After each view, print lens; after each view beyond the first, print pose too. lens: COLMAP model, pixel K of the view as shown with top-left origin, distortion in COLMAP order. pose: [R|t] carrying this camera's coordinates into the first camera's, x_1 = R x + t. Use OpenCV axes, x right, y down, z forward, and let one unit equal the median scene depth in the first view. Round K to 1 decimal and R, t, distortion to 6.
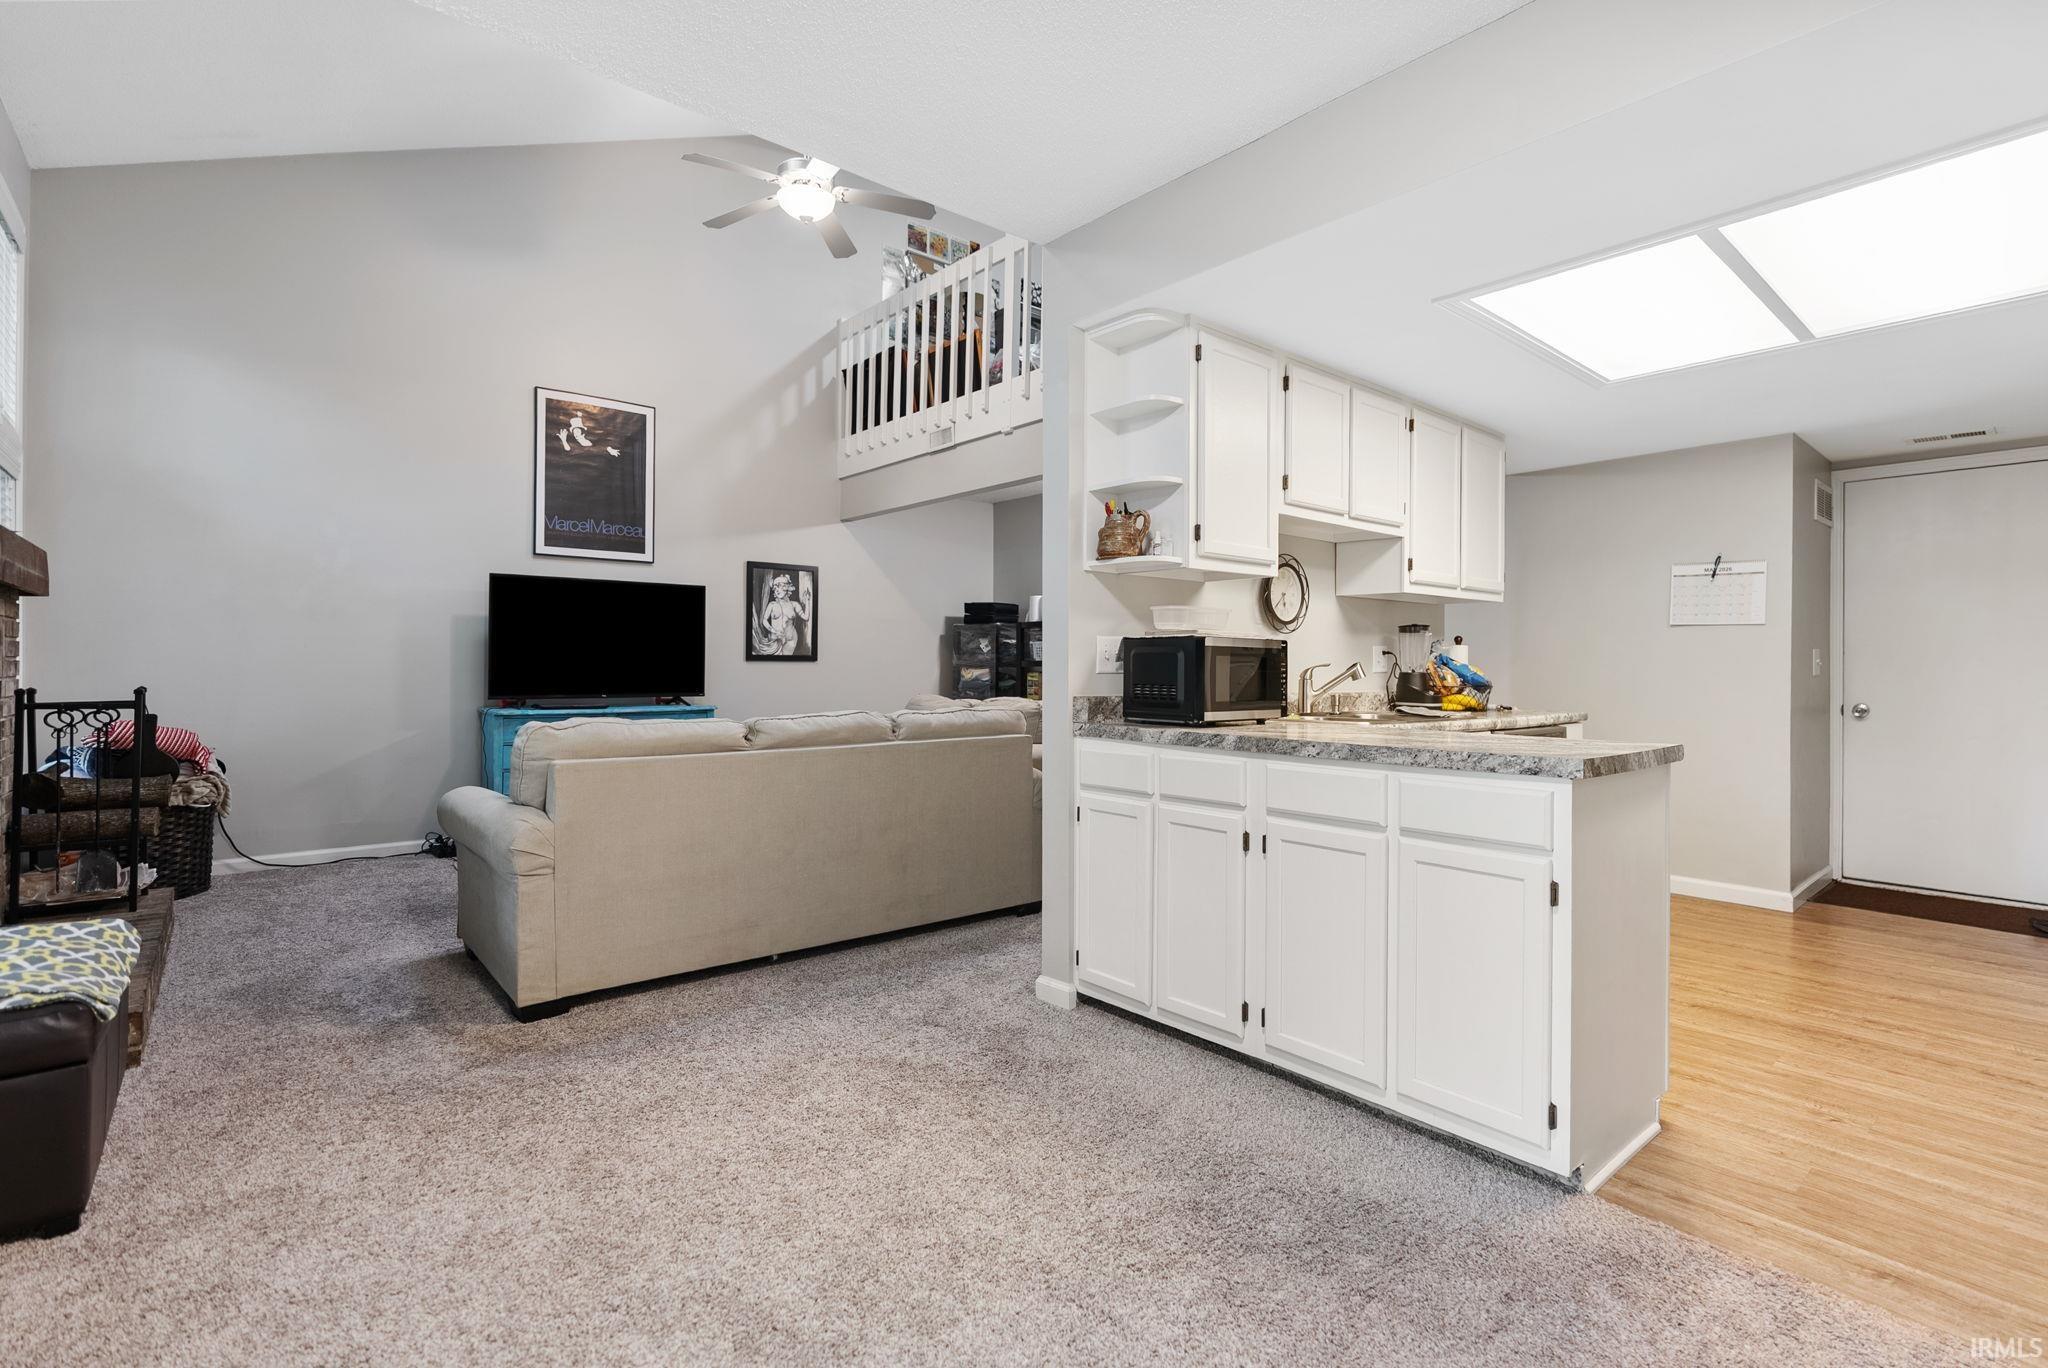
lens RADIAL K [[948.8, 0, 1057.3], [0, 948.8, 660.7], [0, 0, 1]] dist [-0.005509, 0.004182]
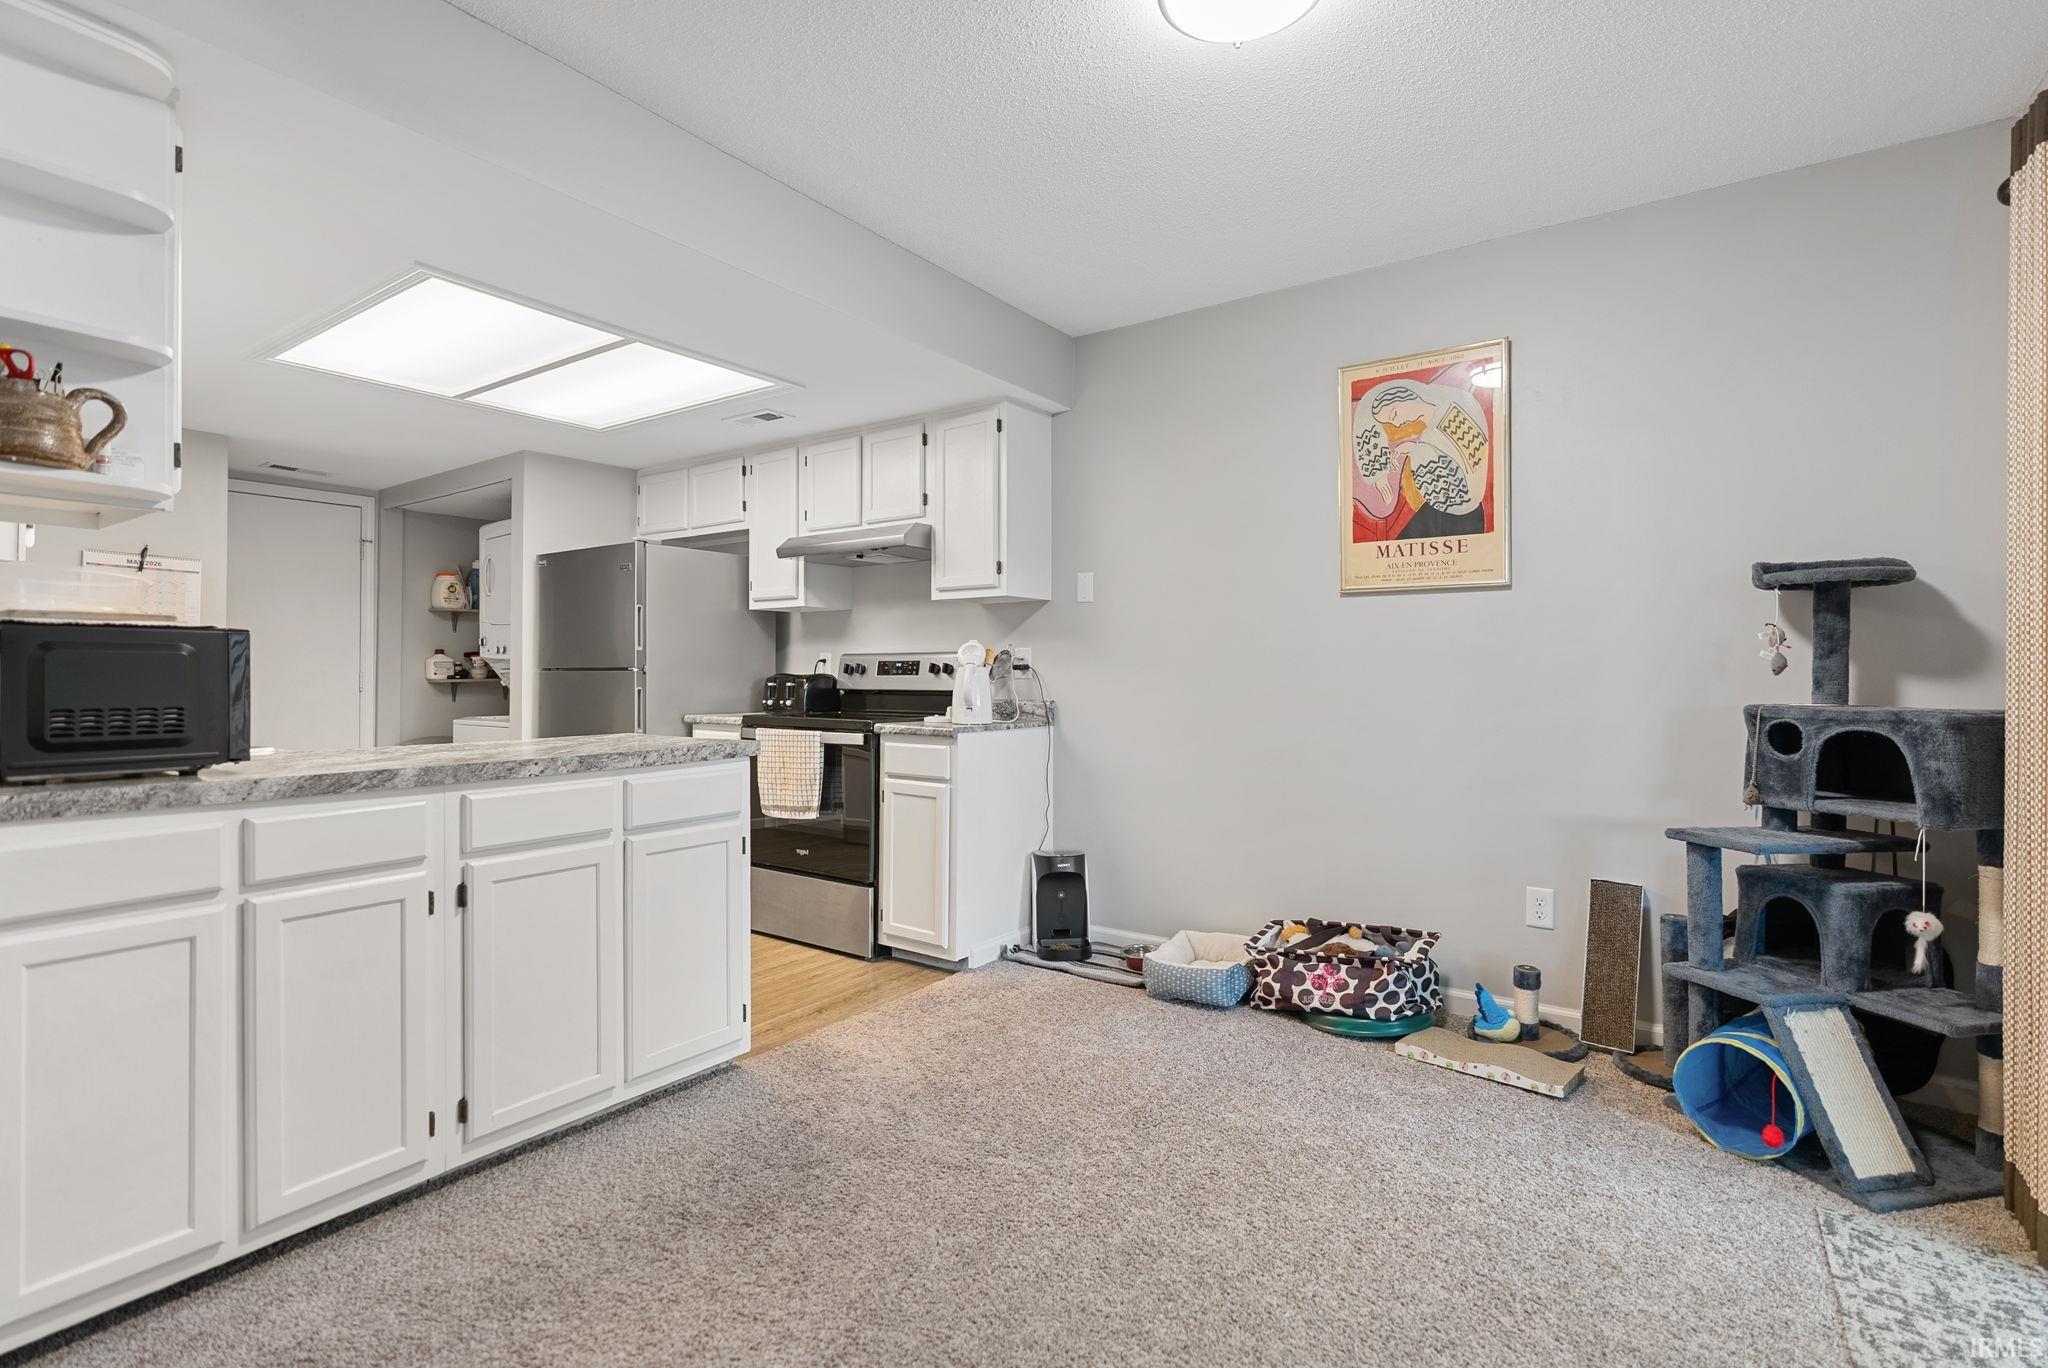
lens RADIAL K [[948.8, 0, 1030.8], [0, 948.8, 674.3], [0, 0, 1]] dist [-0.005509, 0.004182]
pose [[-0.239294, -0.005110, 0.970934, -0.371562], [-0.007831, 0.999964, 0.003332, -0.000315], [-0.970916, -0.006806, -0.239326, 0.400895]]
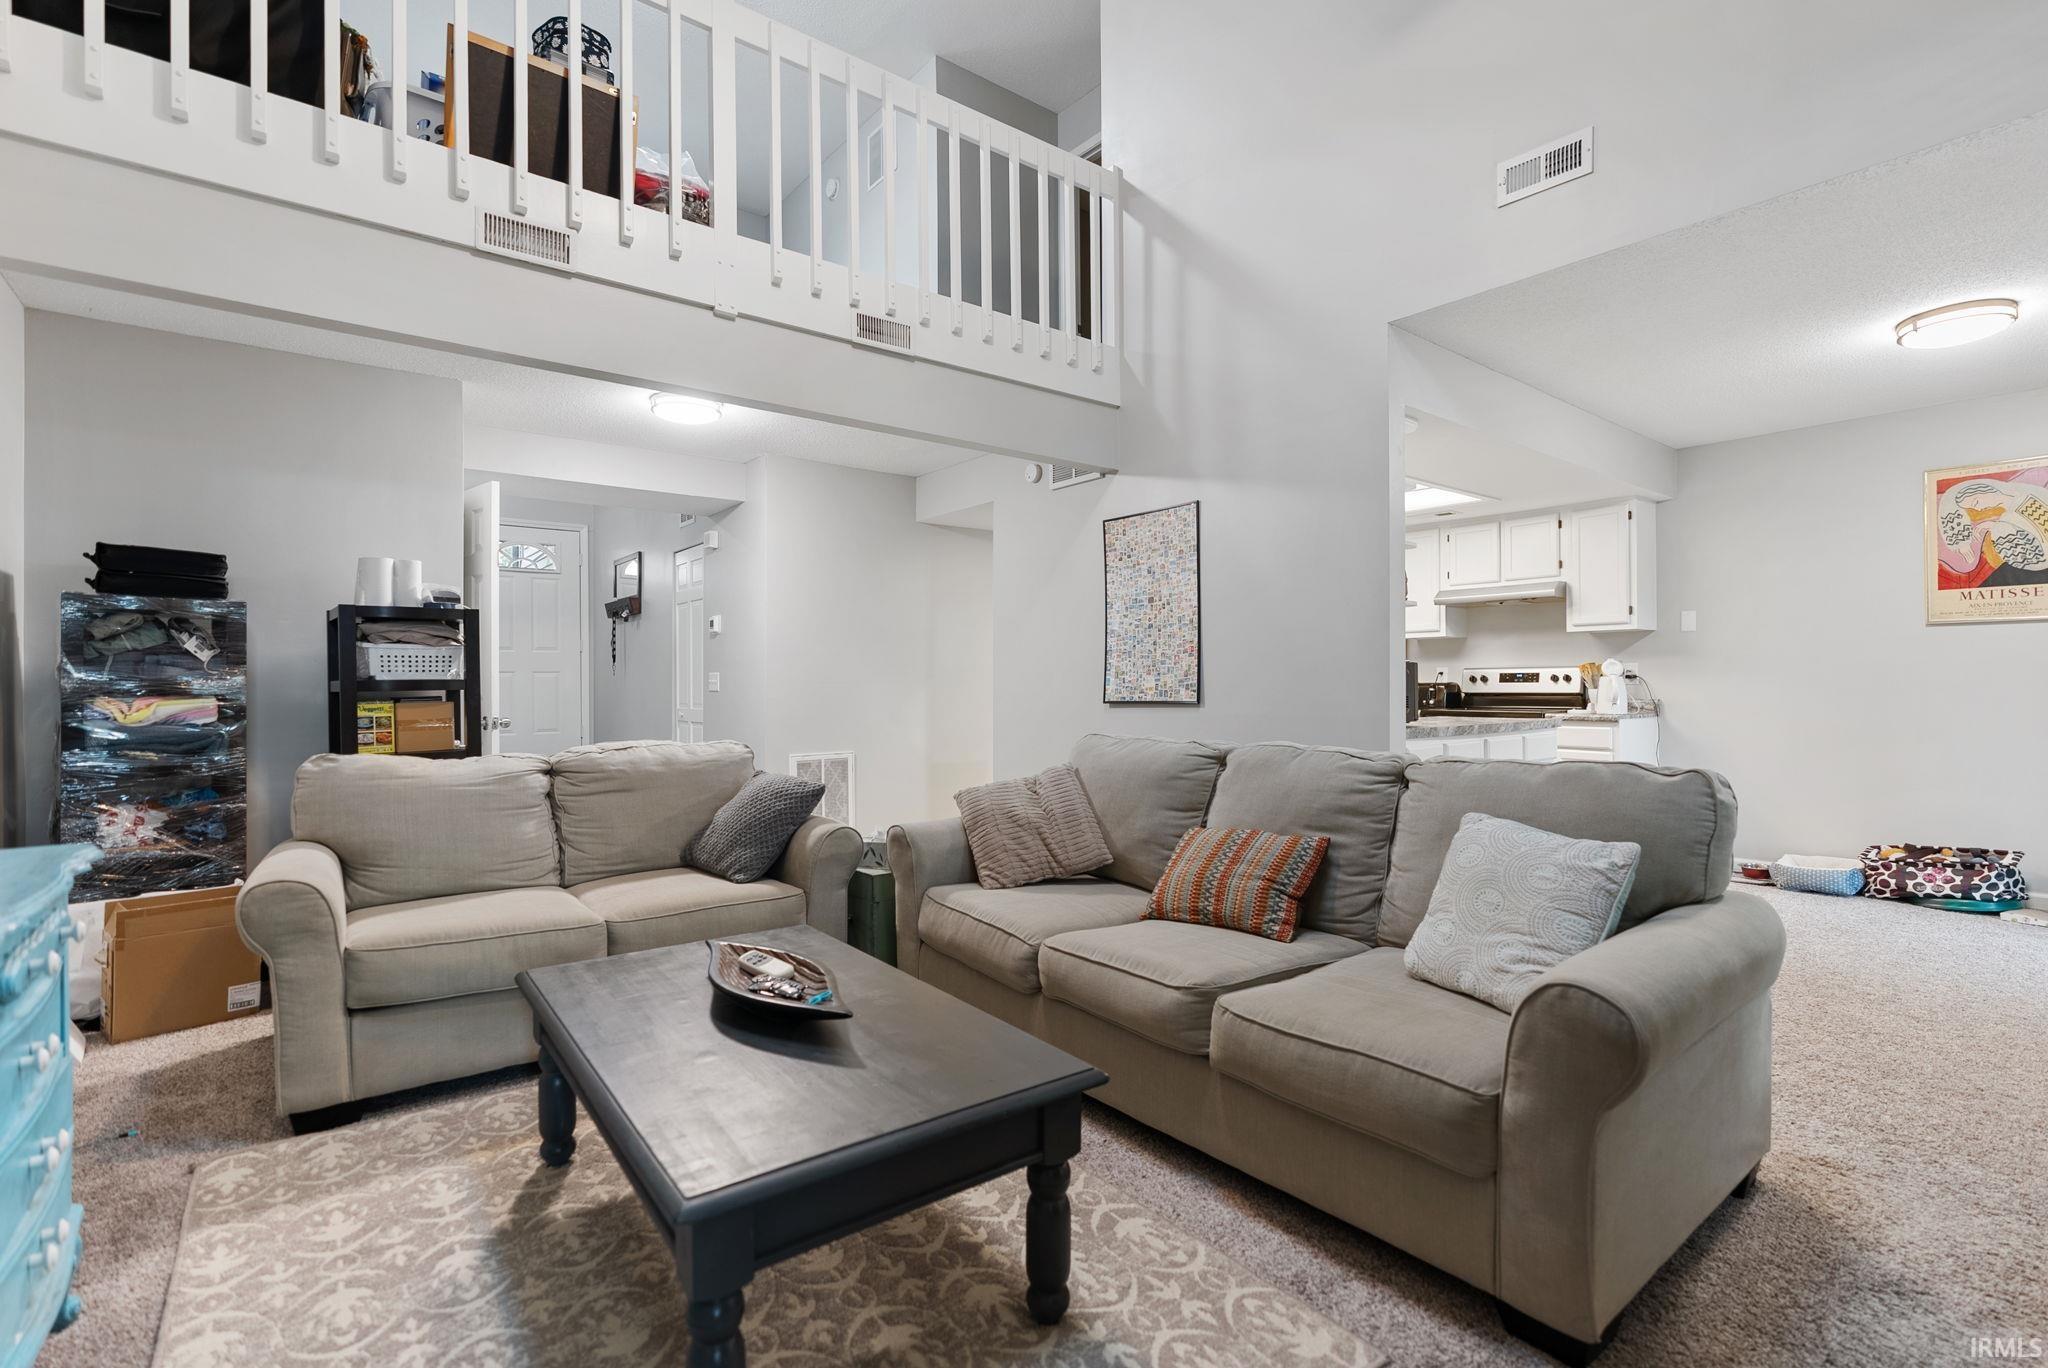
lens RADIAL K [[948.8, 0, 1038.0], [0, 948.8, 684.0], [0, 0, 1]] dist [-0.005509, 0.004182]
pose [[0.042421, -0.004436, 0.999090, -0.826086], [0.000363, 0.999990, 0.004424, 0.000274], [-0.999100, 0.000175, 0.042422, 0.946038]]
